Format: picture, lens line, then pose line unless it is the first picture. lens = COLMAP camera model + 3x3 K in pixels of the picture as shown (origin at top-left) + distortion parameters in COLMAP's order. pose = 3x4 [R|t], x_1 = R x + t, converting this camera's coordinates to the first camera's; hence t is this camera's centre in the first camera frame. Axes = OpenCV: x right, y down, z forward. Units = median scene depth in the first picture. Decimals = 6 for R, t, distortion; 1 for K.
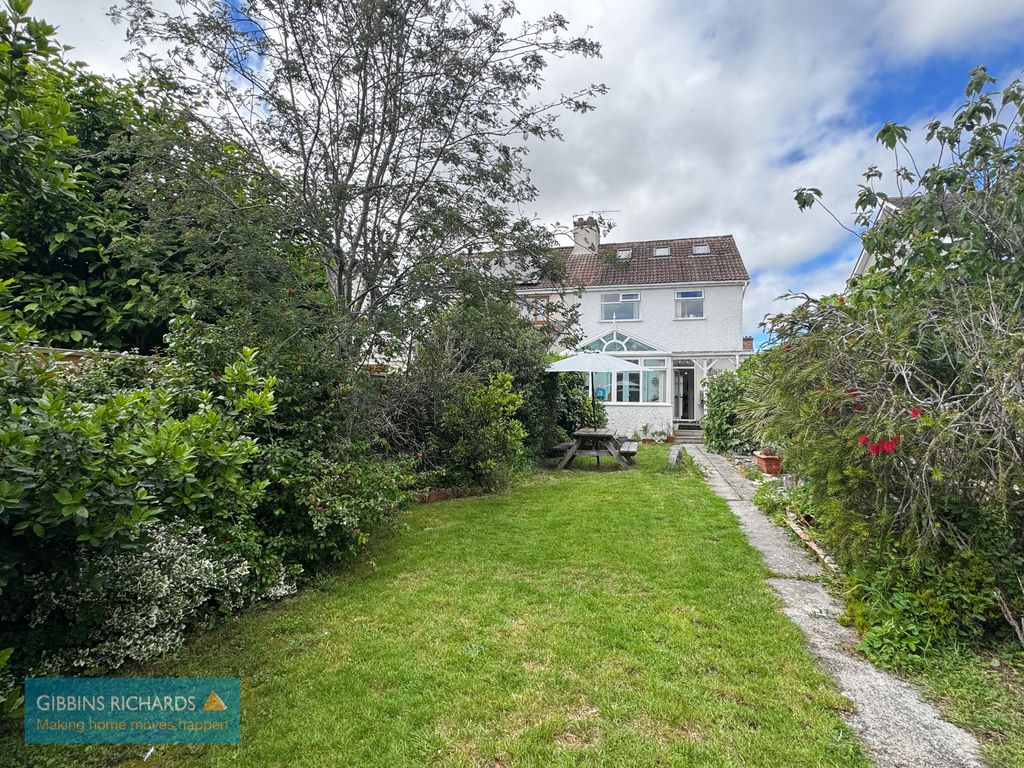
lens RADIAL K [[503.9, 0, 509.6], [0, 503.9, 384.6], [0, 0, 1]] dist [0.000456, -0.000390]
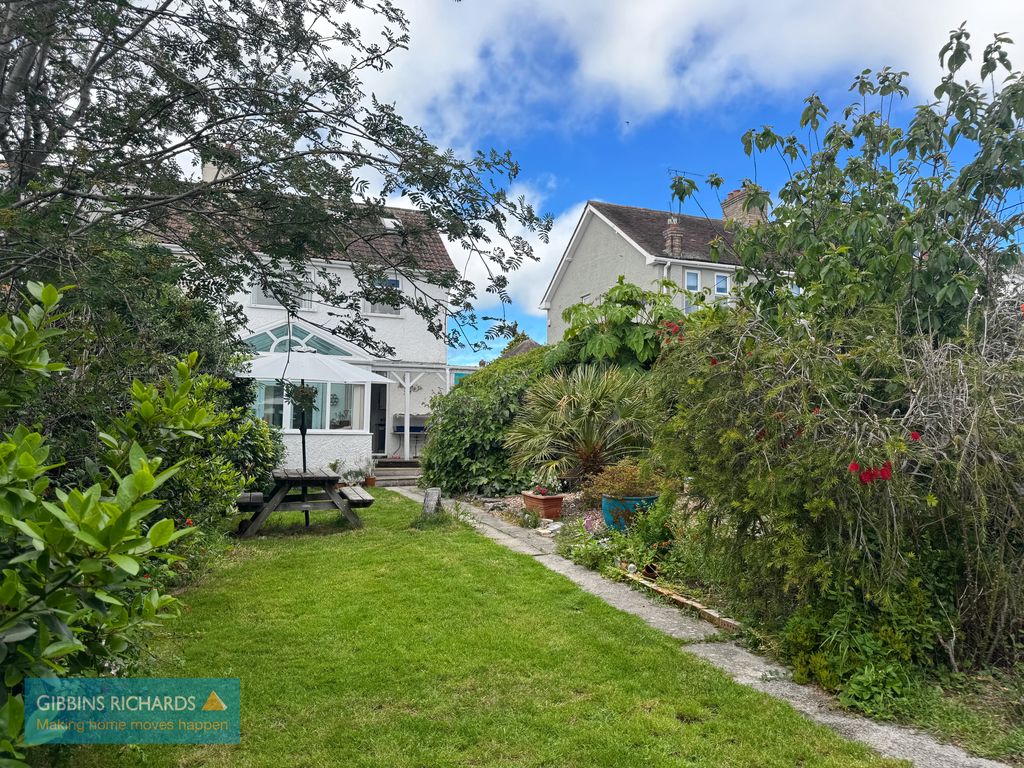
lens RADIAL K [[714.3, 0, 511.6], [0, 714.3, 385.4], [0, 0, 1]] dist [-0.004205, -0.008223]
pose [[0.816217, 0.035461, 0.576657, -0.139439], [-0.019699, 0.999242, -0.033565, 0.004097], [-0.577410, 0.016037, 0.816297, 0.082157]]
